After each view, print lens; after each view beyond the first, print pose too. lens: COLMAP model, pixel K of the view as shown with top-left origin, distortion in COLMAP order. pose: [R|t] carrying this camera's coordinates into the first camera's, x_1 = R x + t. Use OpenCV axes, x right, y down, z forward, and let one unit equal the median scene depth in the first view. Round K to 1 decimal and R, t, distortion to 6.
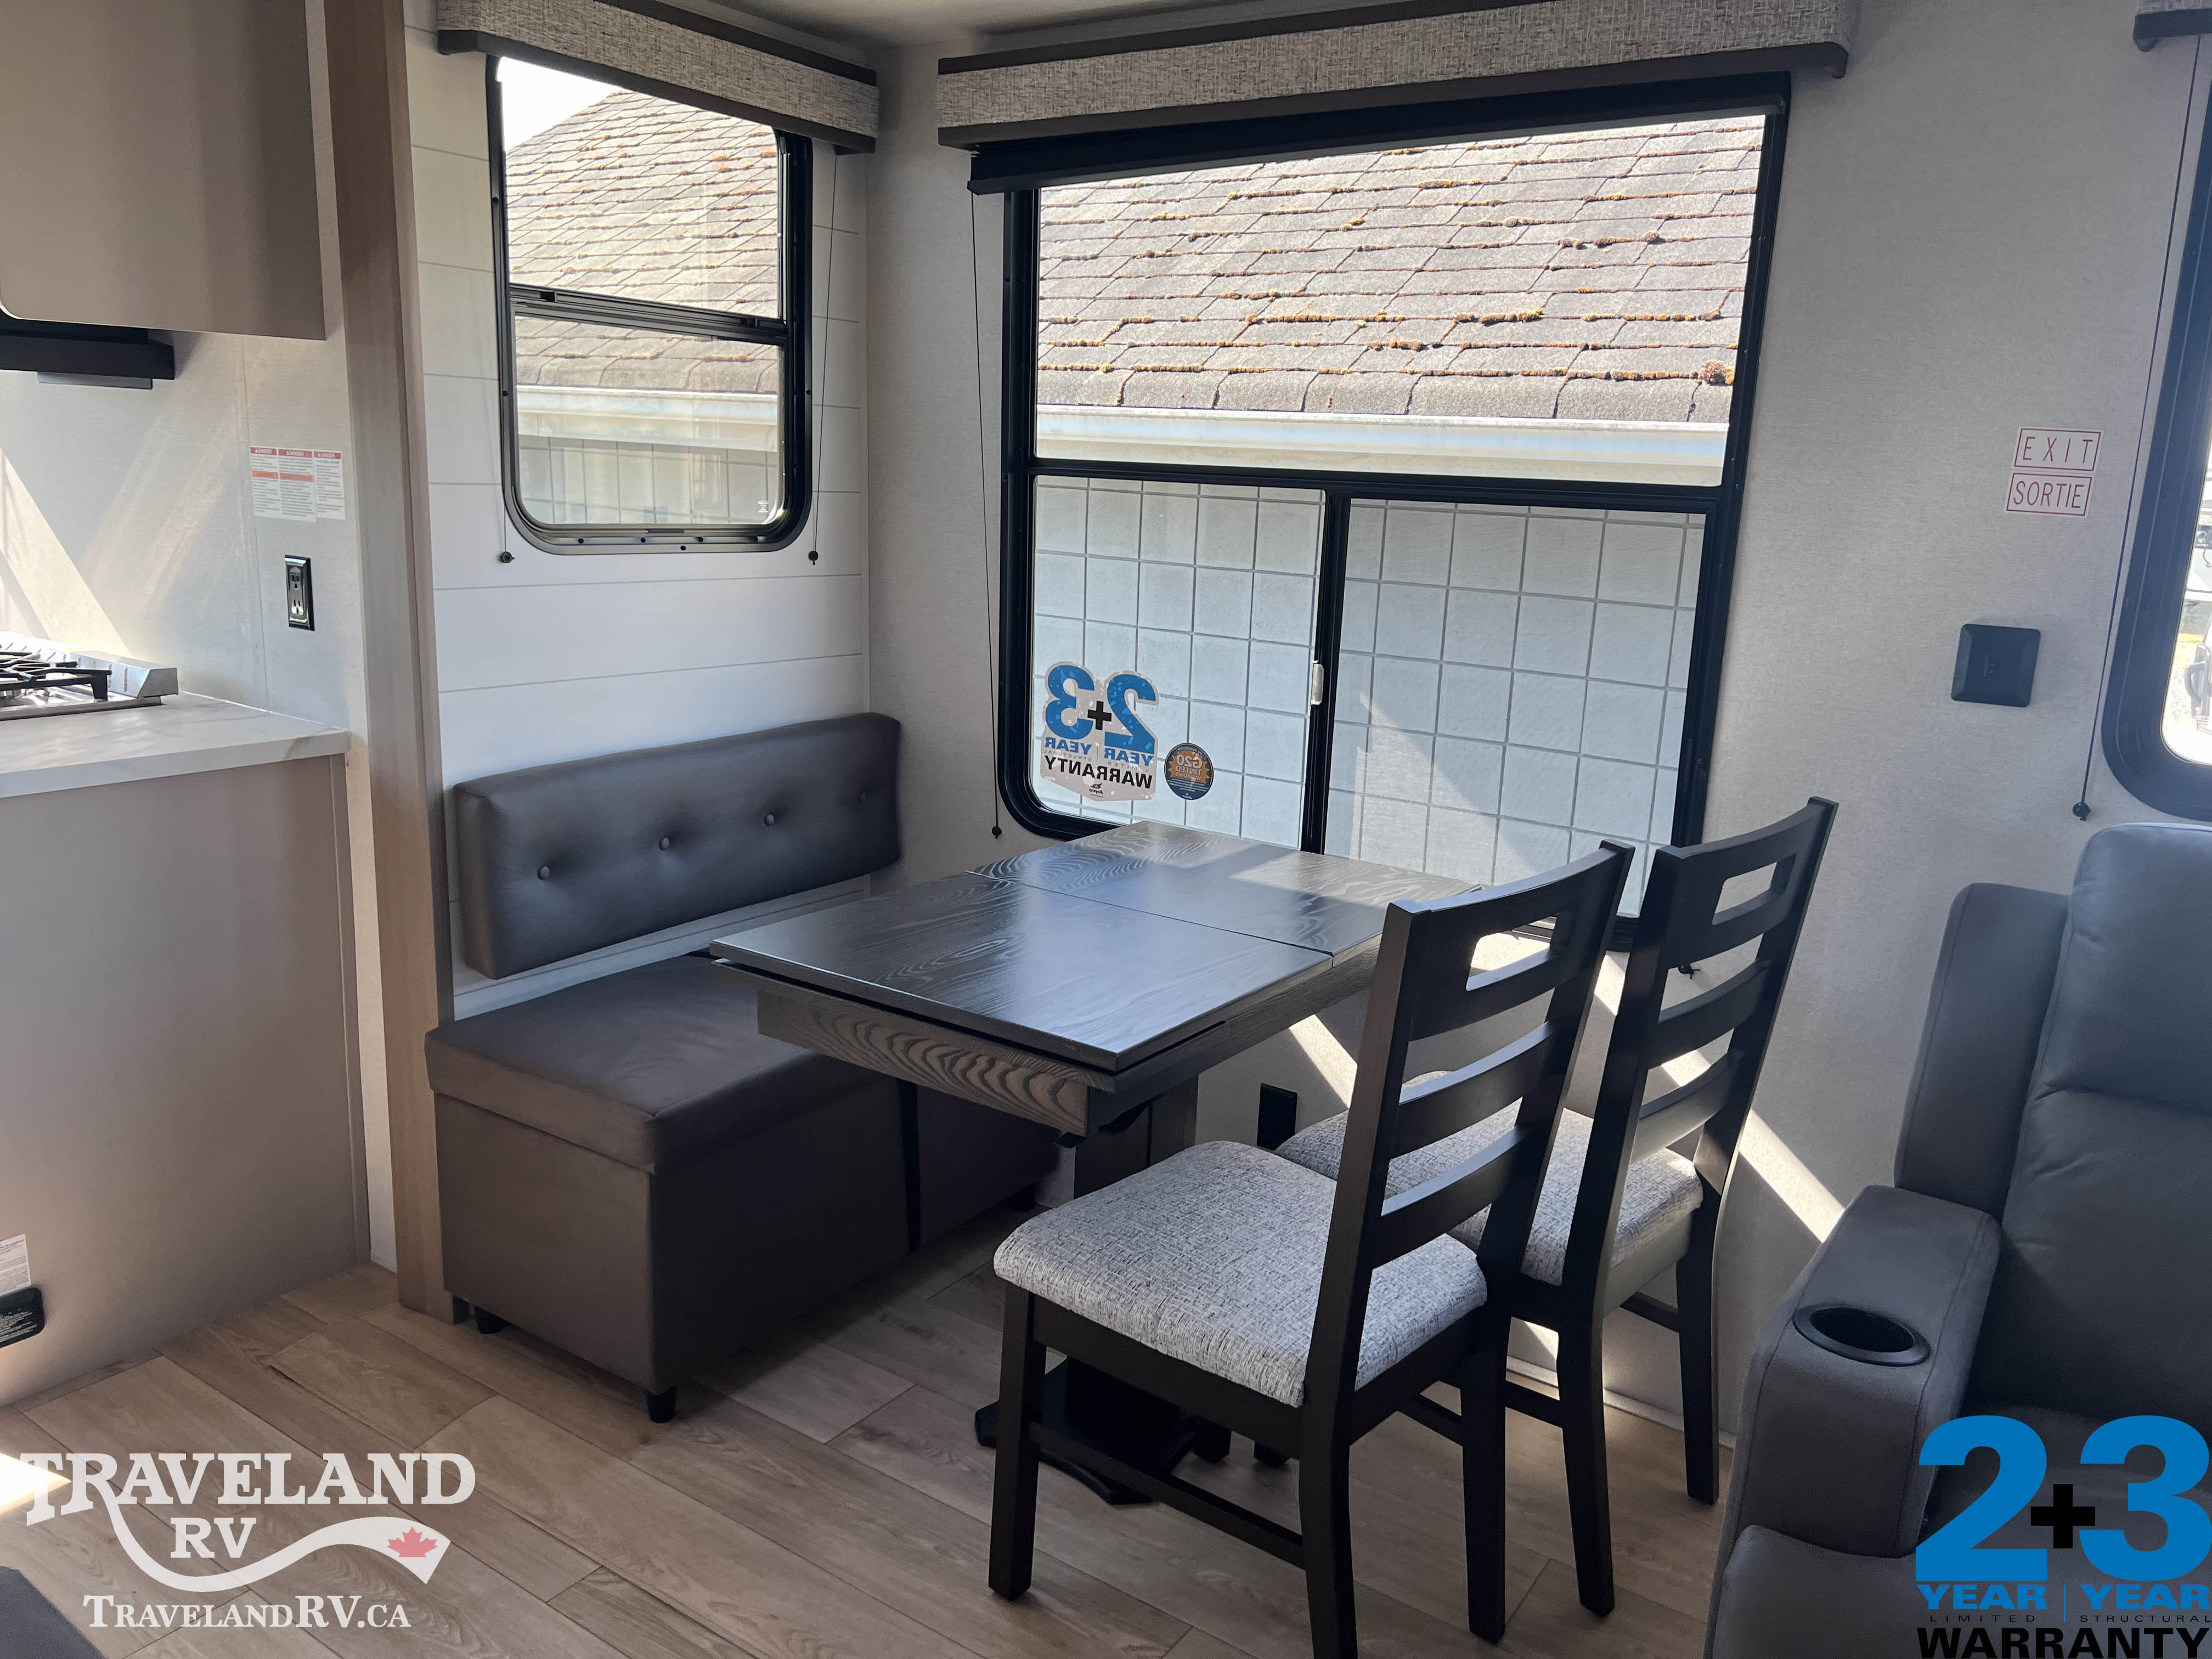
lens RADIAL K [[1666.5, 0, 1090.7], [0, 1666.5, 839.8], [0, 0, 1]] dist [0.043952, -0.052510]
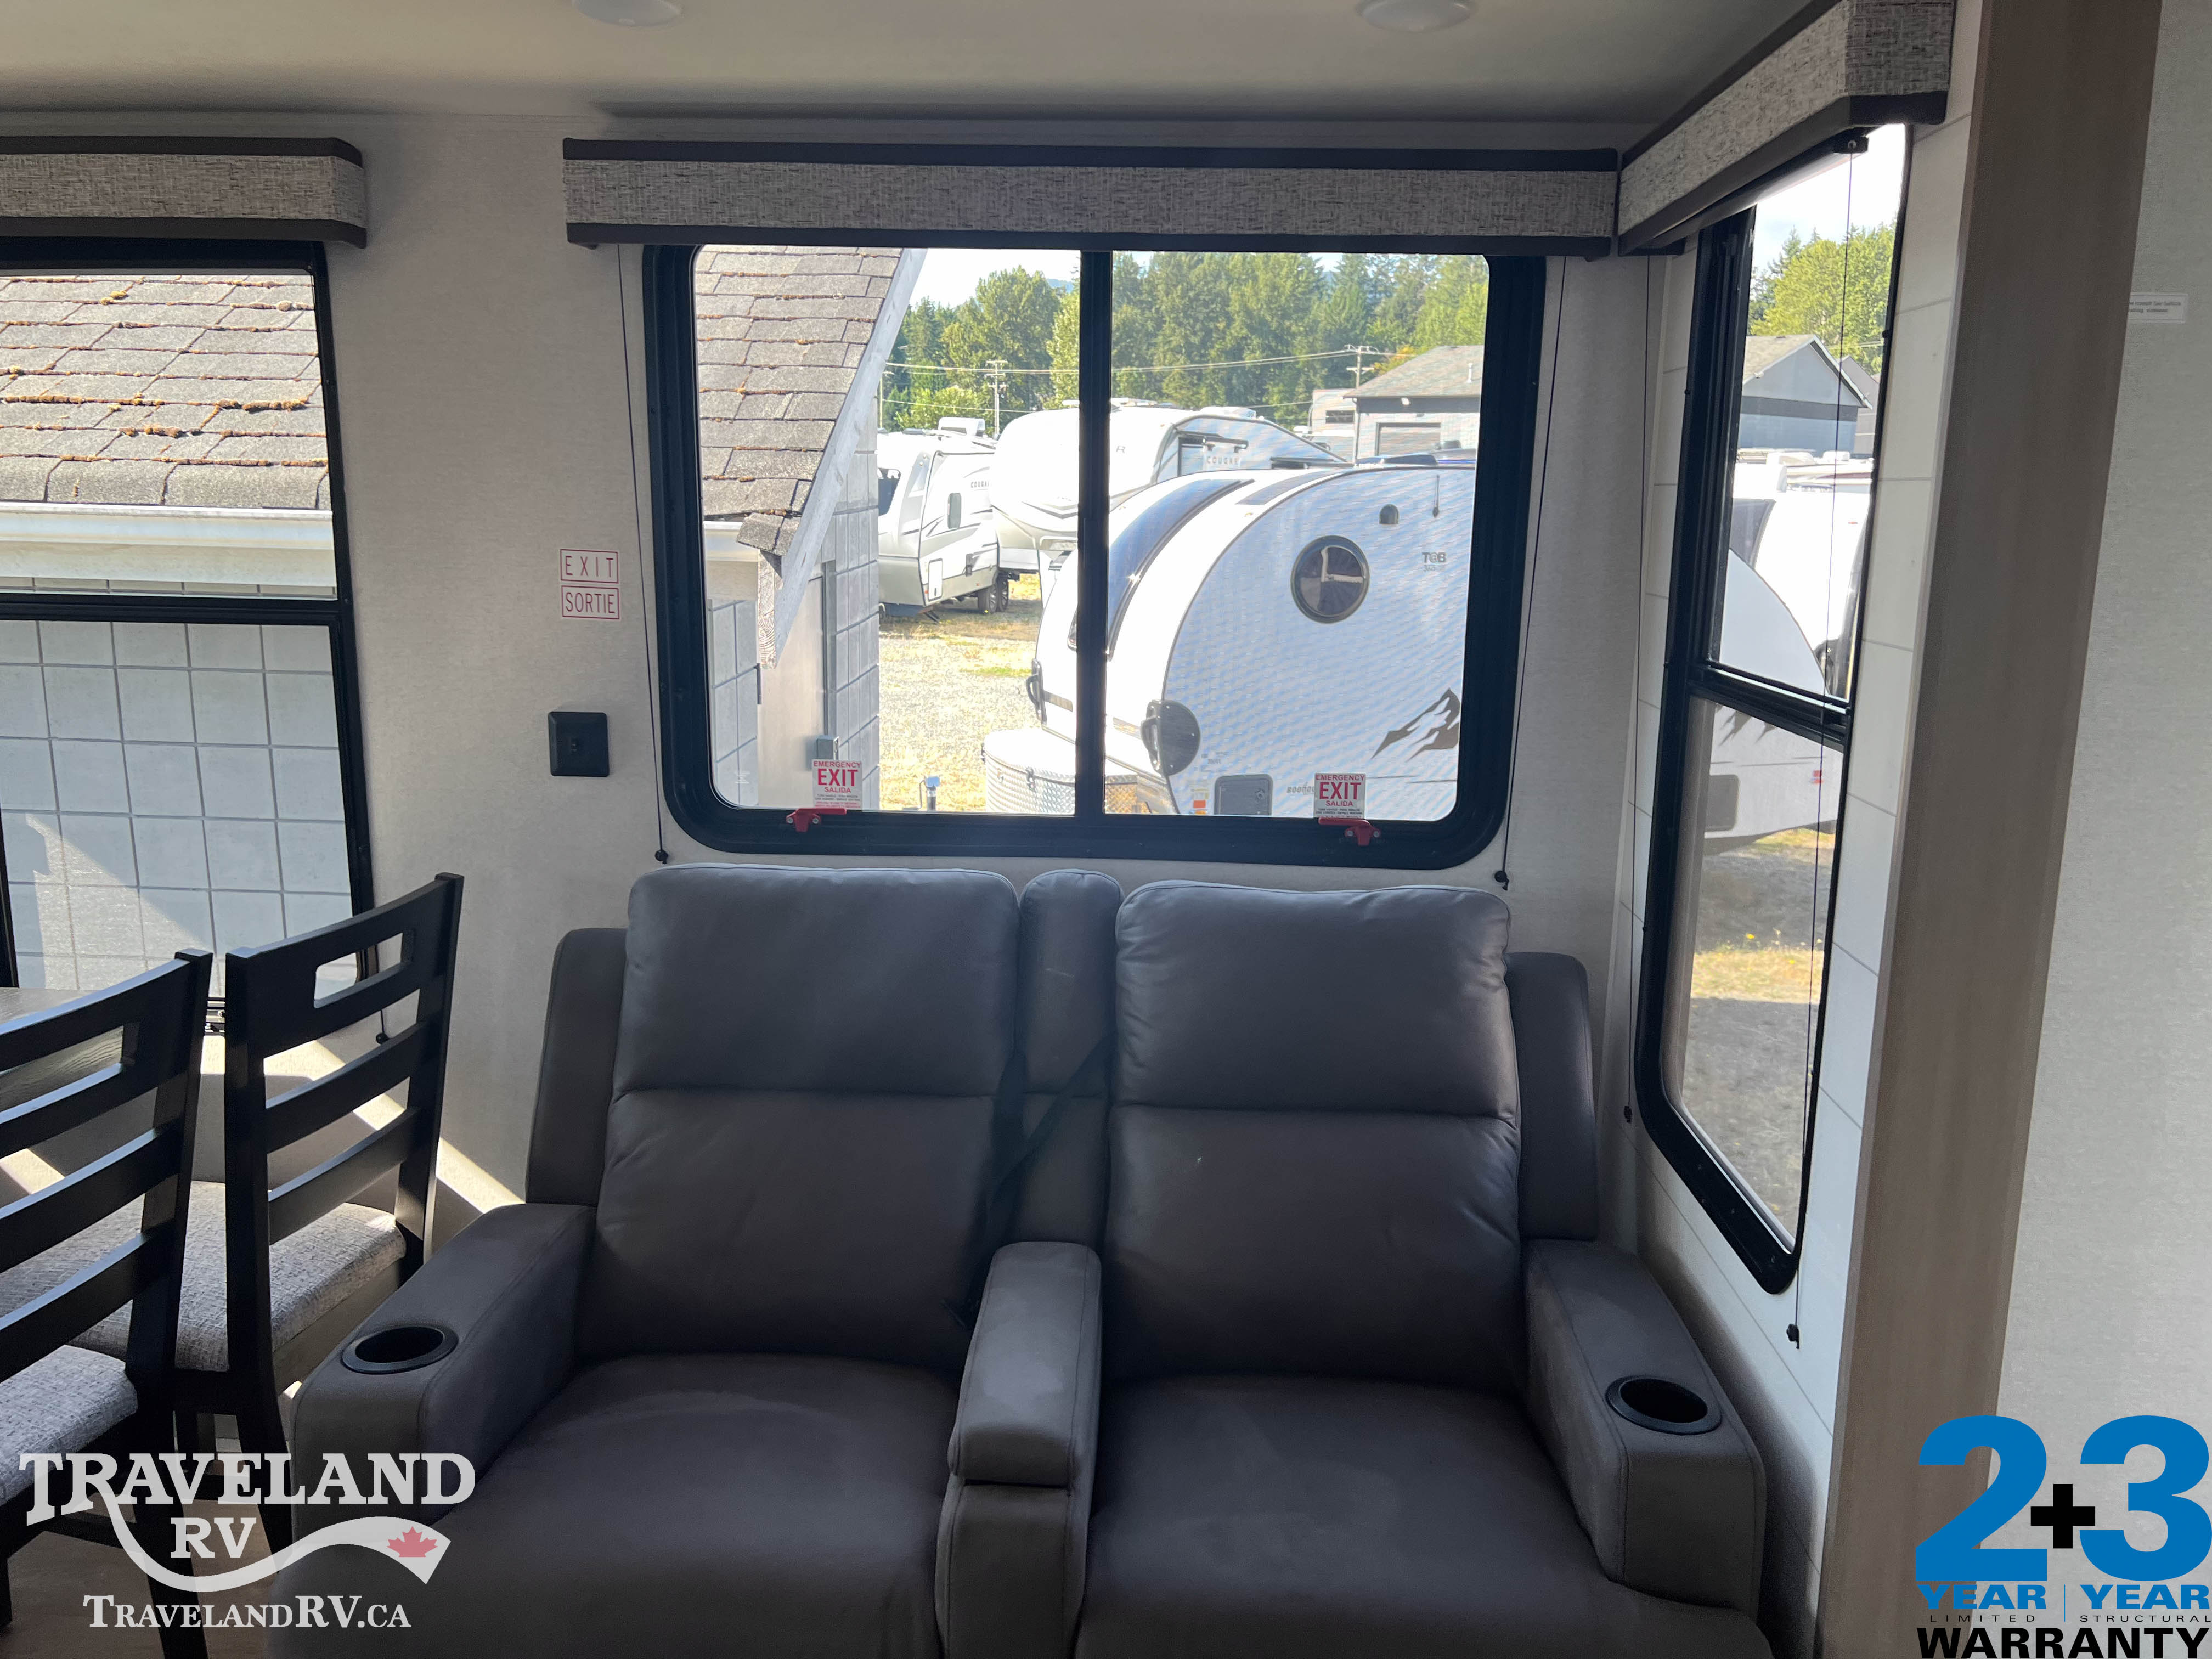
lens RADIAL K [[1666.5, 0, 1107.1], [0, 1666.5, 814.6], [0, 0, 1]] dist [0.043952, -0.052510]
pose [[0.841210, -0.119456, 0.527348, 0.112882], [0.138217, 0.990394, 0.003867, -0.003628], [-0.522745, 0.069636, 0.849640, -0.103571]]
